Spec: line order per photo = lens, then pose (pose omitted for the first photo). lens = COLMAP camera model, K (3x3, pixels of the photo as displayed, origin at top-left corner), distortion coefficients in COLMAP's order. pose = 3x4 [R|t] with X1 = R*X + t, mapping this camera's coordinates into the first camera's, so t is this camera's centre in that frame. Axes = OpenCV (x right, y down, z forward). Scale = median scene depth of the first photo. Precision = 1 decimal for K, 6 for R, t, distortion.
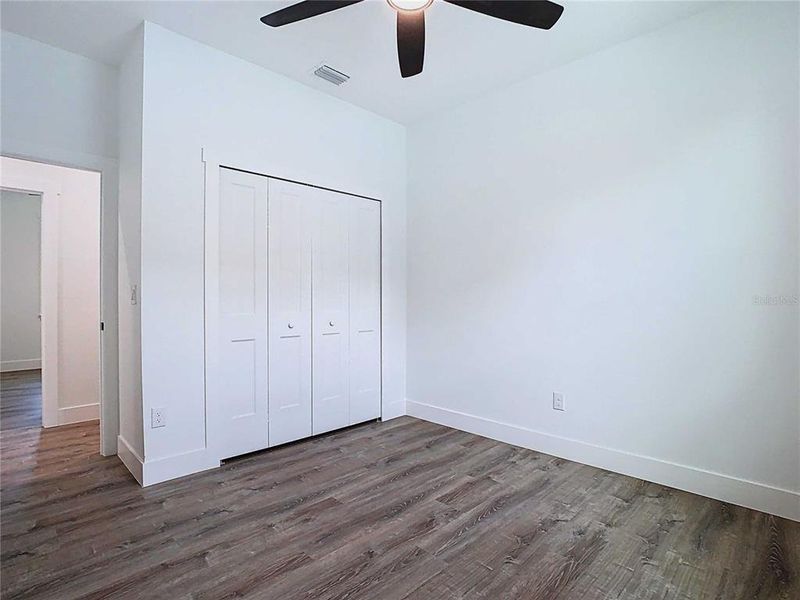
lens RADIAL K [[421.3, 0, 405.2], [0, 421.3, 294.0], [0, 0, 1]] dist [-0.047898, 0.019173]
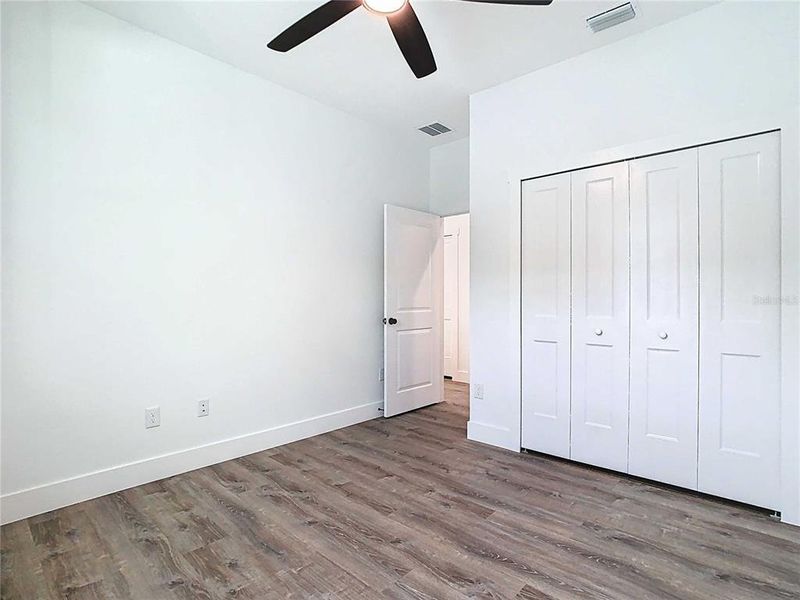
lens RADIAL K [[421.3, 0, 407.7], [0, 421.3, 295.5], [0, 0, 1]] dist [-0.047898, 0.019173]
pose [[0.048280, -0.004439, -0.998824, 0.683721], [0.005116, 0.999978, -0.004197, 0.000398], [0.998821, -0.004908, 0.048301, 0.681137]]
